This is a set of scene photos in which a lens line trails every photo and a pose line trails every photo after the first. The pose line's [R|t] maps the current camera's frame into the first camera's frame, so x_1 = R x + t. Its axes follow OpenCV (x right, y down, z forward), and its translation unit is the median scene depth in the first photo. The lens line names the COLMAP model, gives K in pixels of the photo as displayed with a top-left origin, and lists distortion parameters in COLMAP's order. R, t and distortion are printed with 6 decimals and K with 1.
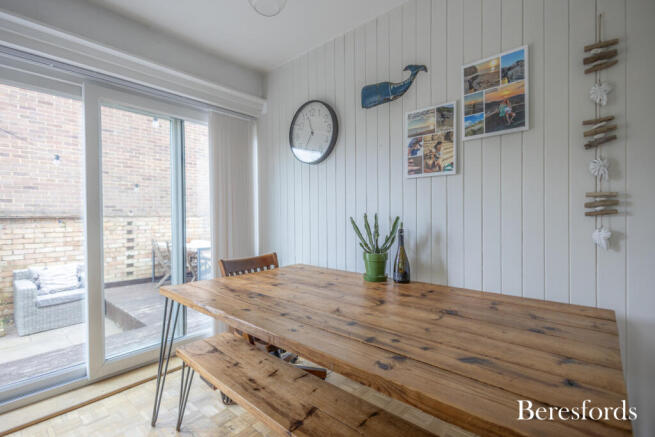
lens RADIAL K [[298.8, 0, 330.3], [0, 298.8, 218.8], [0, 0, 1]] dist [0.003640, -0.000052]
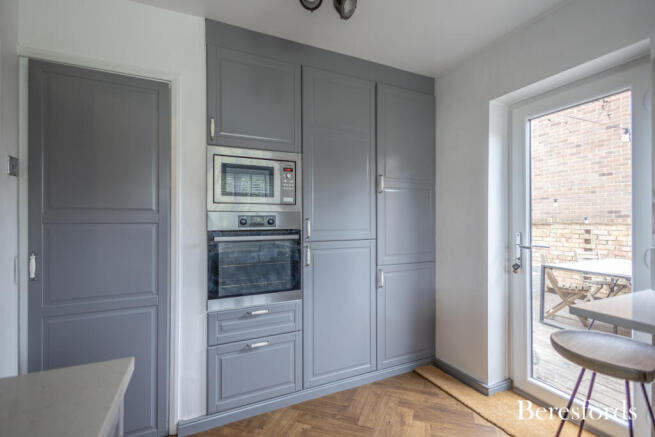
lens RADIAL K [[298.8, 0, 328.7], [0, 298.8, 218.3], [0, 0, 1]] dist [0.003640, -0.000052]
pose [[-0.416786, 0.007570, -0.908973, 0.522609], [-0.005539, 0.999926, 0.010867, -0.033363], [0.908988, 0.009564, -0.416713, 0.757098]]
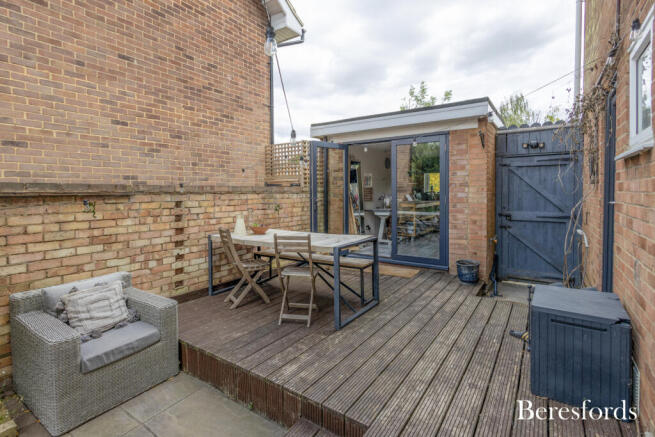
lens RADIAL K [[326.2, 0, 311.7], [0, 326.2, 201.5], [0, 0, 1]] dist [0.002609, 0.000342]
pose [[0.996763, -0.000466, 0.080400, -0.505677], [-0.001307, 0.999757, 0.021997, -0.005960], [-0.080391, -0.022031, 0.996520, 0.337839]]
